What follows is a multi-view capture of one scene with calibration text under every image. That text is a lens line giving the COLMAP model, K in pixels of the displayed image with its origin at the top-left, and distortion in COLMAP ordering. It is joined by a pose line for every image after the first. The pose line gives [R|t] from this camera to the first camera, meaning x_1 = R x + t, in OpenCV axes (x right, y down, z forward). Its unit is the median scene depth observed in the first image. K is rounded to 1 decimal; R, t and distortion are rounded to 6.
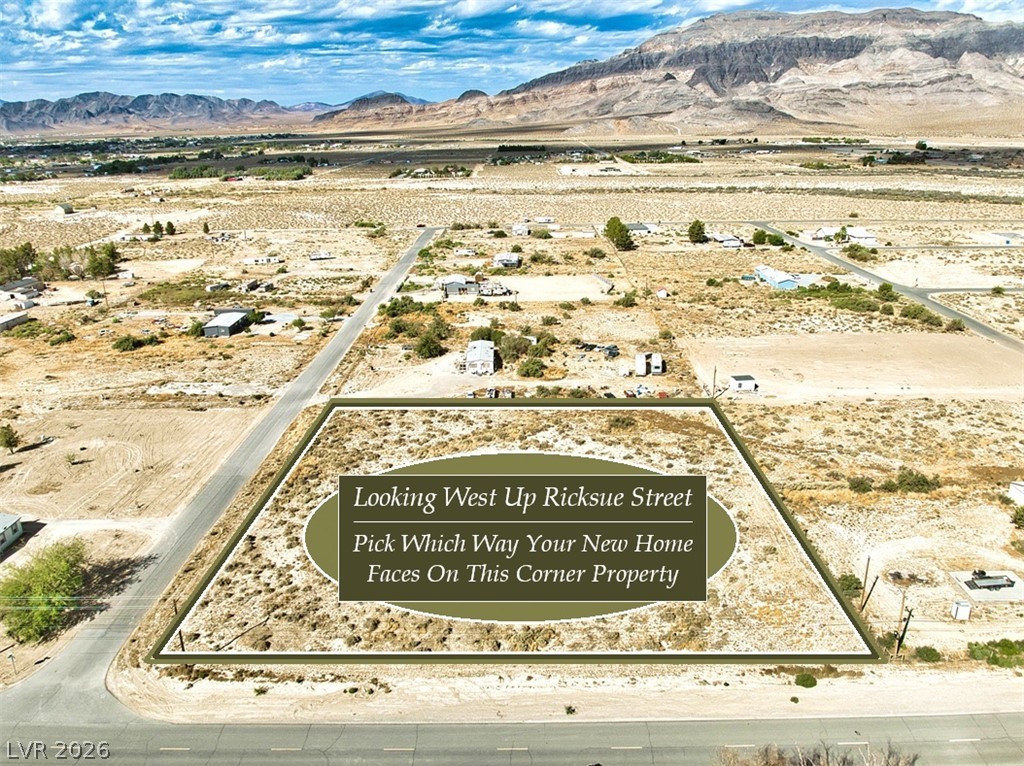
lens RADIAL K [[726.6, 0, 514.9], [0, 726.6, 430.9], [0, 0, 1]] dist [-0.030471, -0.007324]
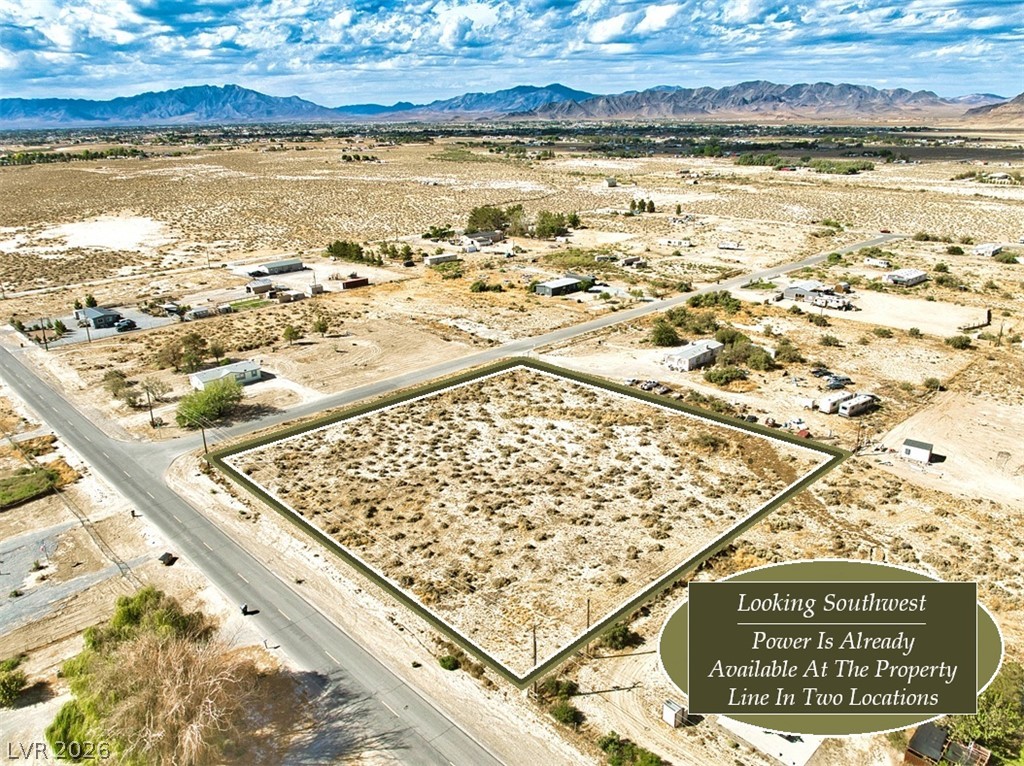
lens RADIAL K [[726.6, 0, 514.9], [0, 726.6, 430.9], [0, 0, 1]] dist [-0.030471, -0.007324]
pose [[0.711067, 0.285501, -0.642552, 0.472874], [-0.277508, 0.953619, 0.116618, -0.053270], [0.646045, 0.095390, 0.757316, 0.109519]]
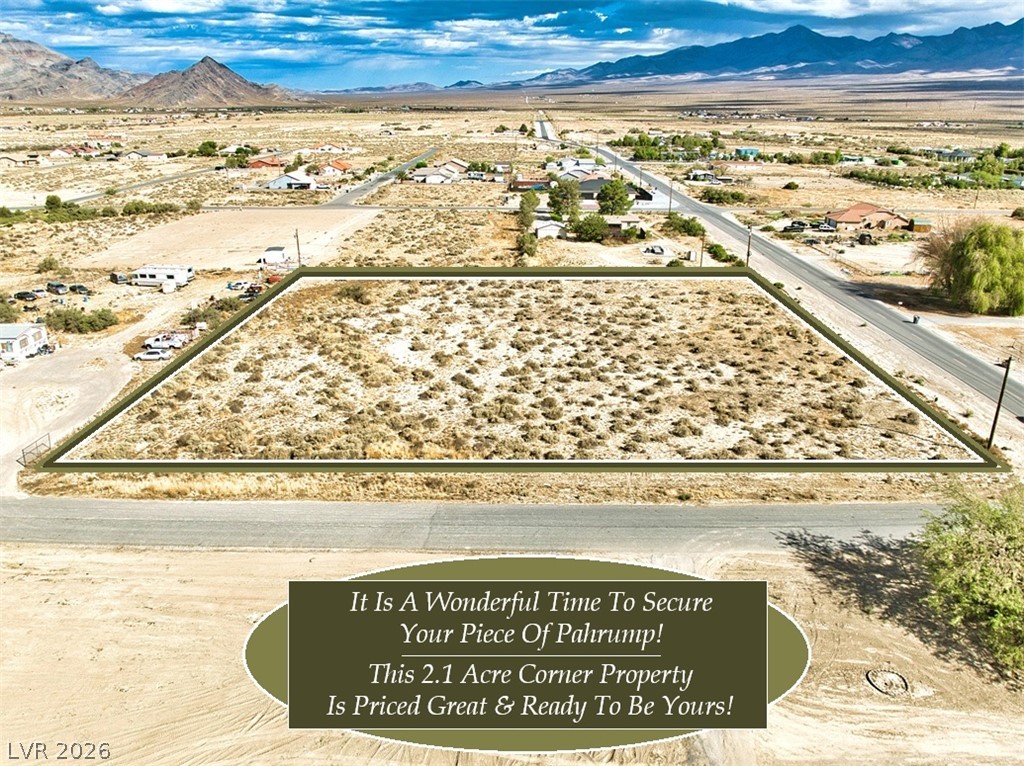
lens RADIAL K [[762.7, 0, 515.2], [0, 762.7, 385.7], [0, 0, 1]] dist [-0.032980, -0.006802]
pose [[-0.000274, -0.331192, 0.943563, -0.576088], [0.386696, 0.870126, 0.305527, -0.092335], [-0.922207, 0.364956, 0.127832, 0.636960]]
